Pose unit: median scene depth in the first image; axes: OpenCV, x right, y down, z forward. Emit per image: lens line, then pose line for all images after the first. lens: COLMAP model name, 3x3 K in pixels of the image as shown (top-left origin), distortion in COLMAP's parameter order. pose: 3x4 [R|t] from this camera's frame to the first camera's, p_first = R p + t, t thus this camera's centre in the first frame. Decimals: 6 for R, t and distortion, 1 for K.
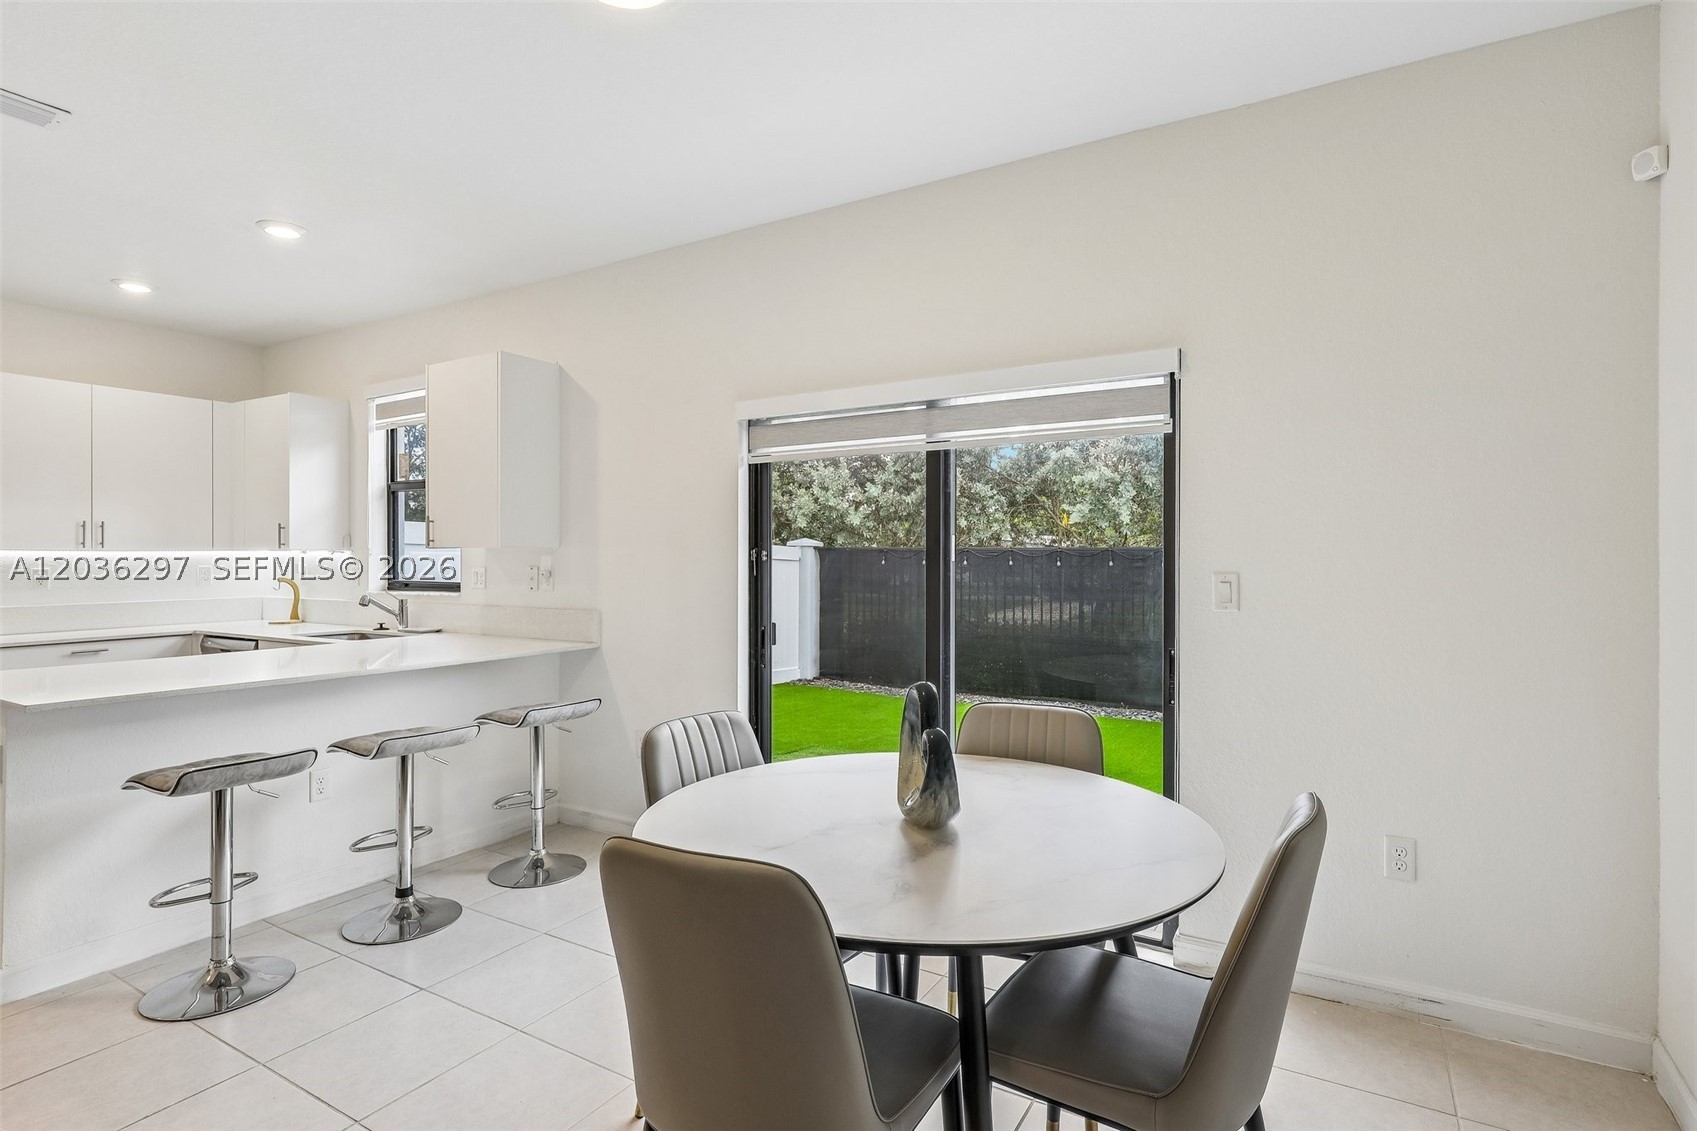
lens RADIAL K [[847.1, 0, 866.3], [0, 847.1, 554.7], [0, 0, 1]] dist [-0.005009, 0.000244]
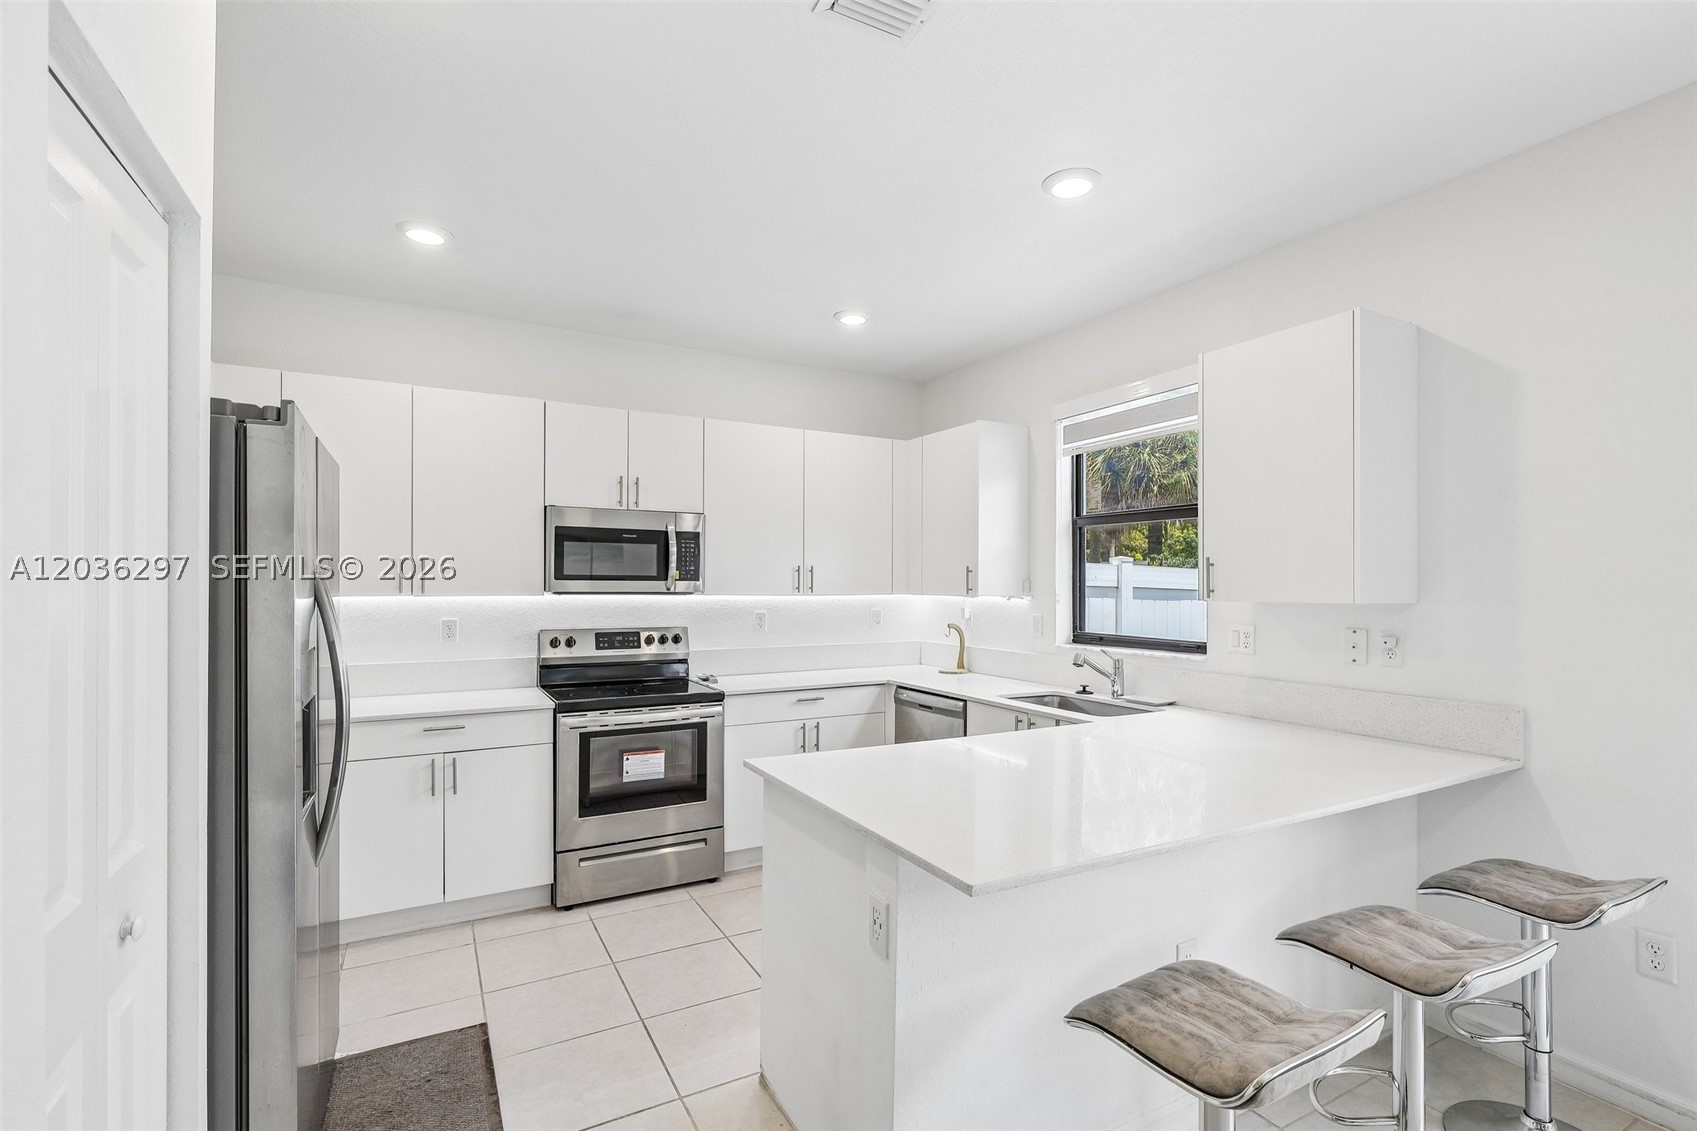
lens RADIAL K [[778.0, 0, 852.6], [0, 778.0, 580.2], [0, 0, 1]] dist [-0.008770, -0.000262]
pose [[0.859318, 0.002020, -0.511437, -0.383140], [-0.003759, 0.999990, -0.002366, -0.020244], [0.511428, 0.003956, 0.859317, 0.228000]]
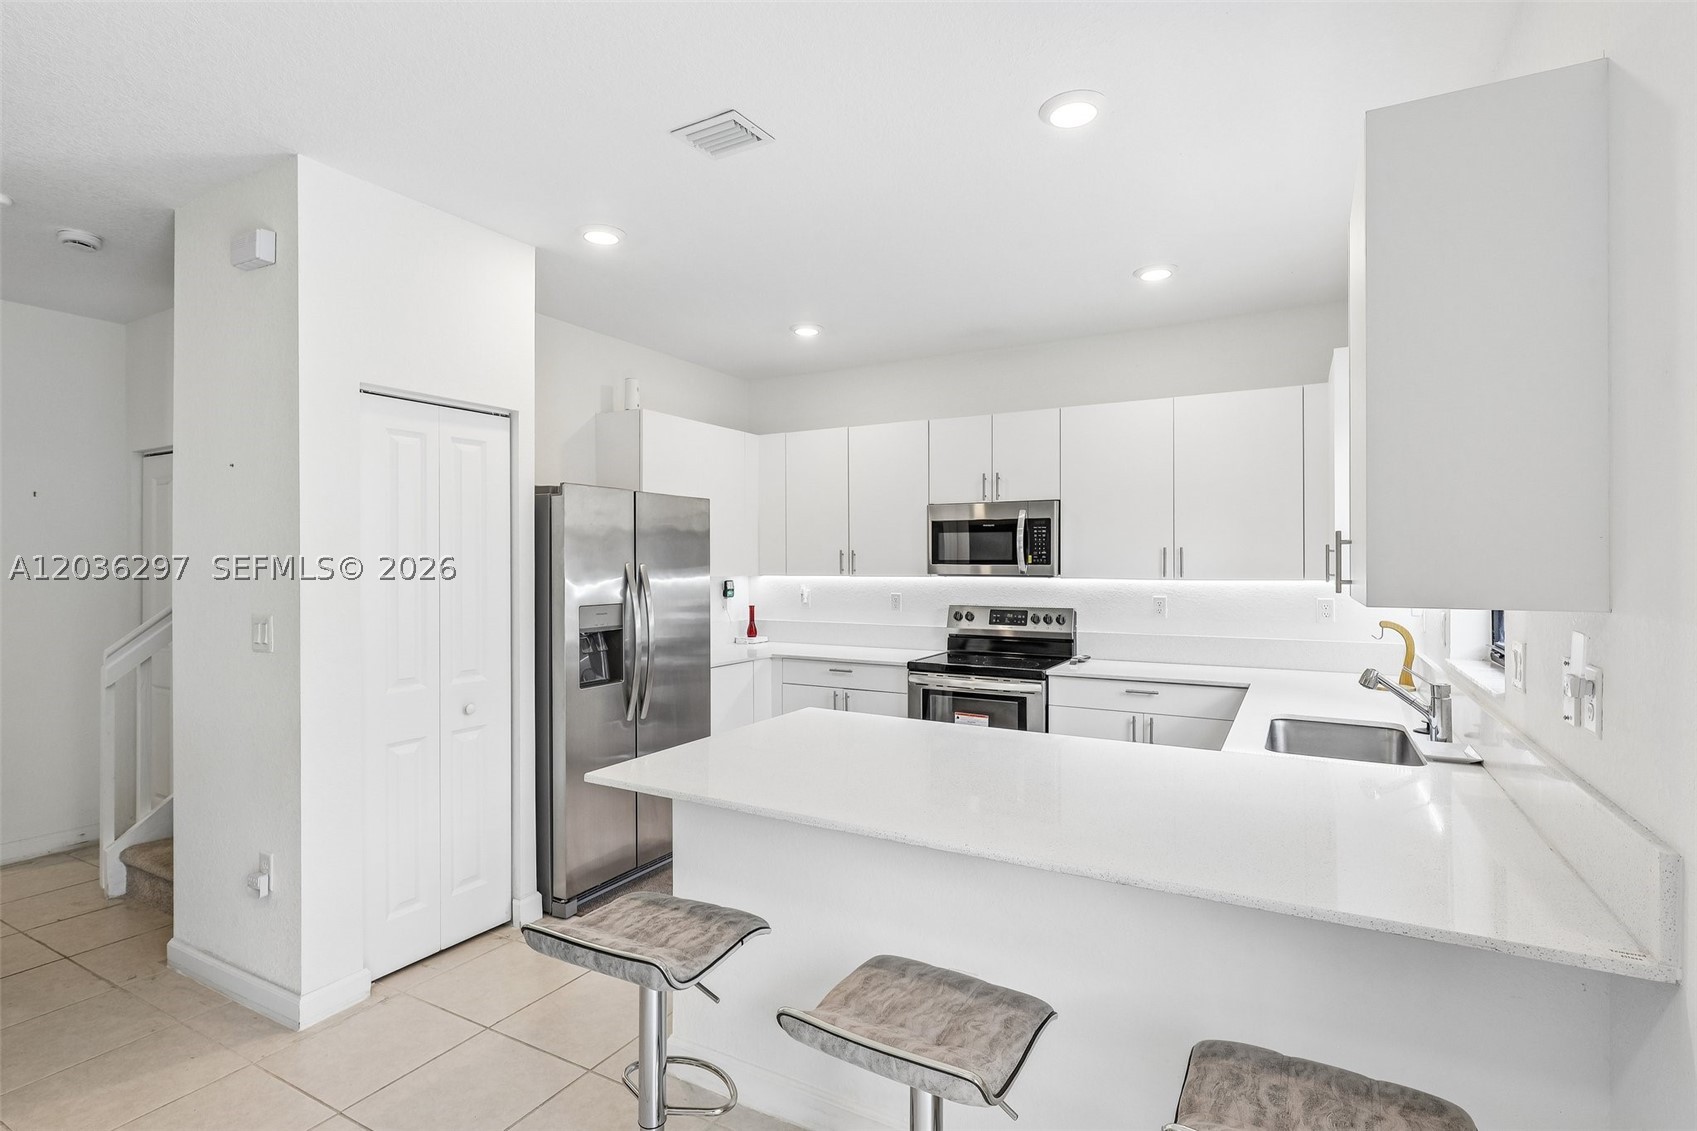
lens RADIAL K [[797.3, 0, 846.9], [0, 797.3, 556.8], [0, 0, 1]] dist [-0.011622, 0.001756]
pose [[0.009789, -0.004857, -0.999940, -0.061466], [0.004510, 0.999978, -0.004813, -0.026222], [0.999942, -0.004463, 0.009811, 0.619159]]
